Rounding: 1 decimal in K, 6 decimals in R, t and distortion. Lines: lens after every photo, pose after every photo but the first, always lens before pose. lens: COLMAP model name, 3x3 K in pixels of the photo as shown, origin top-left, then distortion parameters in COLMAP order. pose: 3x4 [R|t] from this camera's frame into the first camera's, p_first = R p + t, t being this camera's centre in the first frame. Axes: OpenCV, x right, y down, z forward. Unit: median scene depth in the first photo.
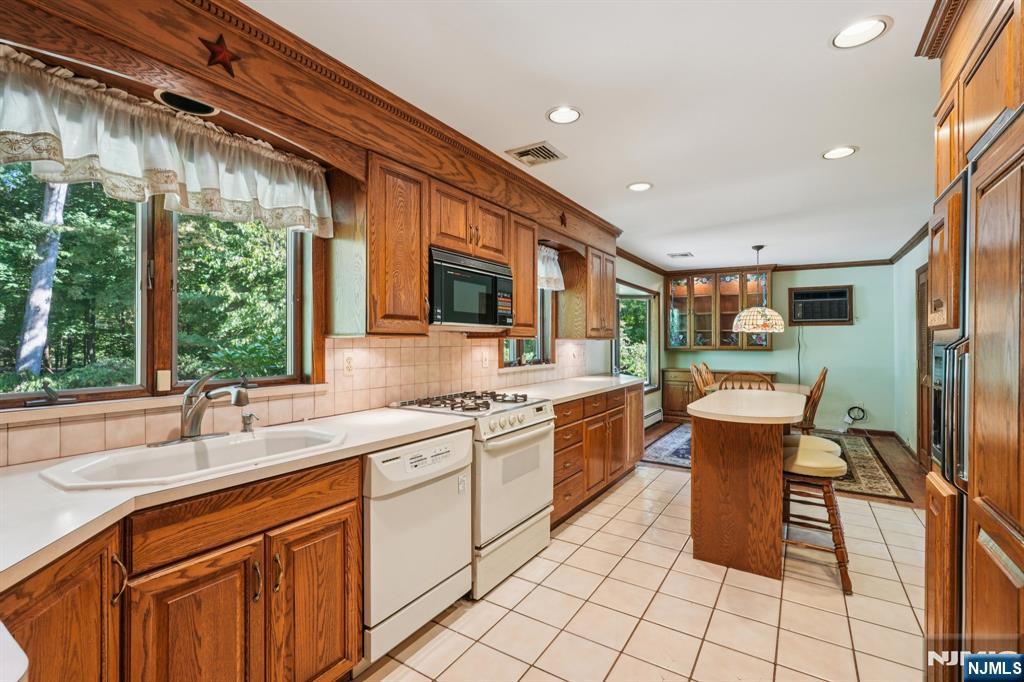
lens RADIAL K [[463.4, 0, 512.0], [0, 463.4, 341.0], [0, 0, 1]] dist [-0.000477, -0.000132]
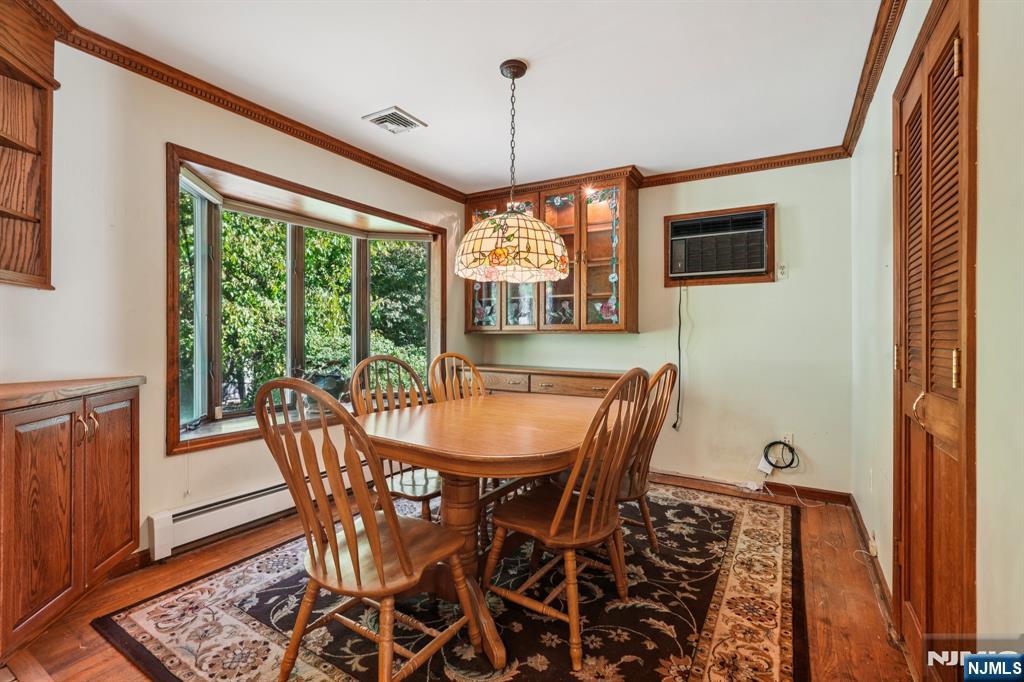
lens RADIAL K [[463.4, 0, 512.0], [0, 463.4, 341.0], [0, 0, 1]] dist [-0.000477, -0.000132]
pose [[0.999714, 0.003439, 0.023666, 0.432427], [-0.003672, 0.999945, 0.009773, 0.026947], [-0.023631, -0.009857, 0.999672, 0.493155]]
